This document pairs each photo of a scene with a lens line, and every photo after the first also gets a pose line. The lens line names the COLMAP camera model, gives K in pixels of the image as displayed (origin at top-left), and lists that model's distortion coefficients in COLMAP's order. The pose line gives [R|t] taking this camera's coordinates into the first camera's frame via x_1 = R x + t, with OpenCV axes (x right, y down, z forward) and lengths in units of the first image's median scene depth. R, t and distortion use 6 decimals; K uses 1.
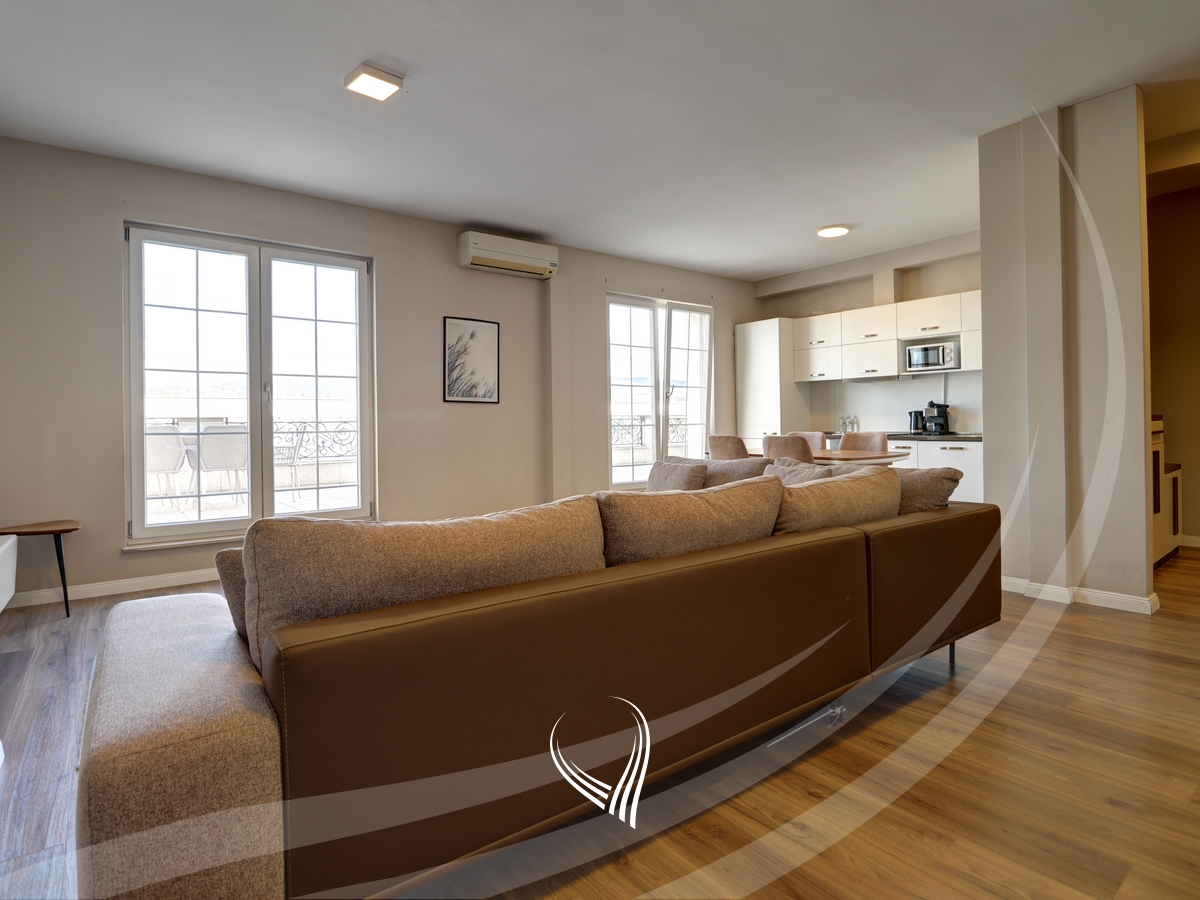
lens RADIAL K [[636.3, 0, 583.1], [0, 636.3, 424.1], [0, 0, 1]] dist [-0.002074, -0.011609]
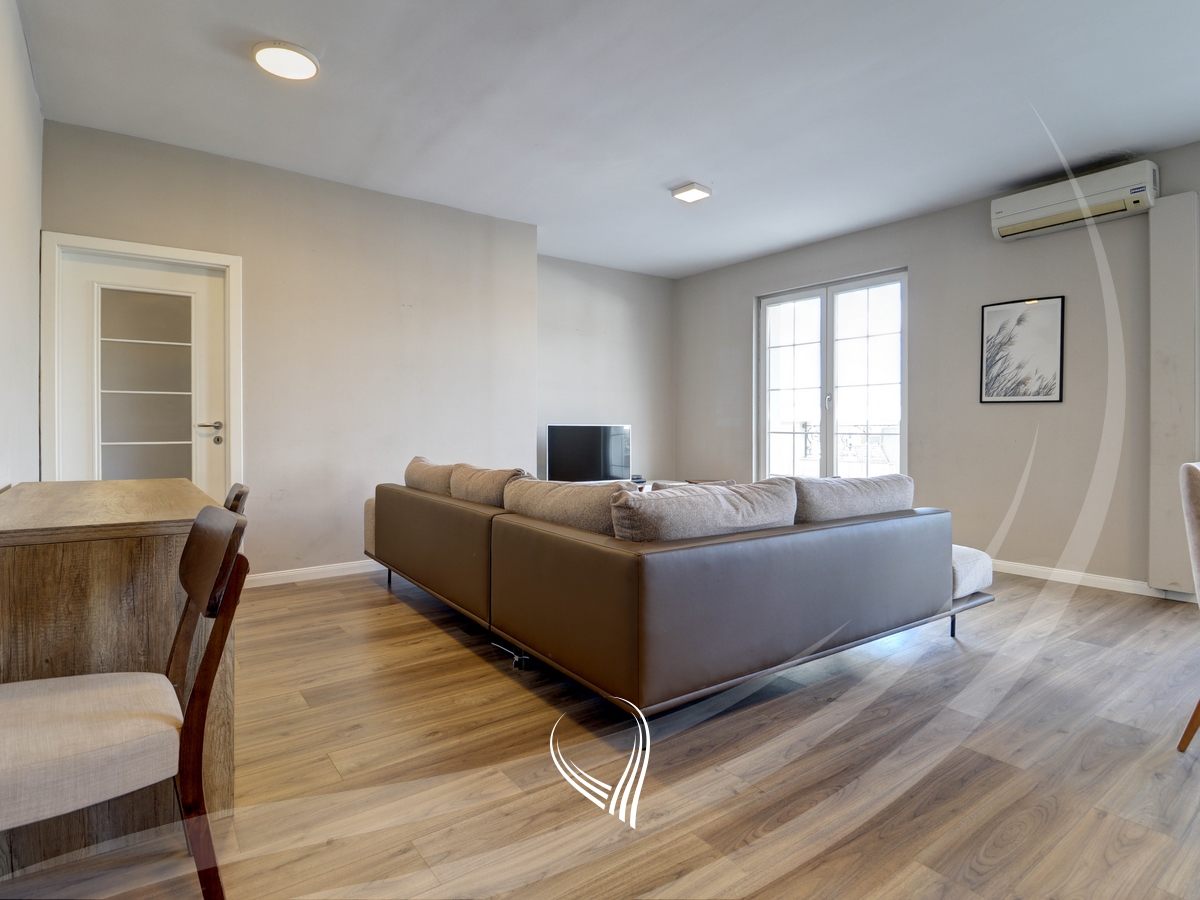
lens RADIAL K [[636.3, 0, 583.1], [0, 636.3, 424.1], [0, 0, 1]] dist [-0.002074, -0.011609]
pose [[-0.035457, 0.007502, -0.999343, 0.684574], [-0.002889, 0.999967, 0.007609, -0.010845], [0.999367, 0.003157, -0.035434, 0.483629]]
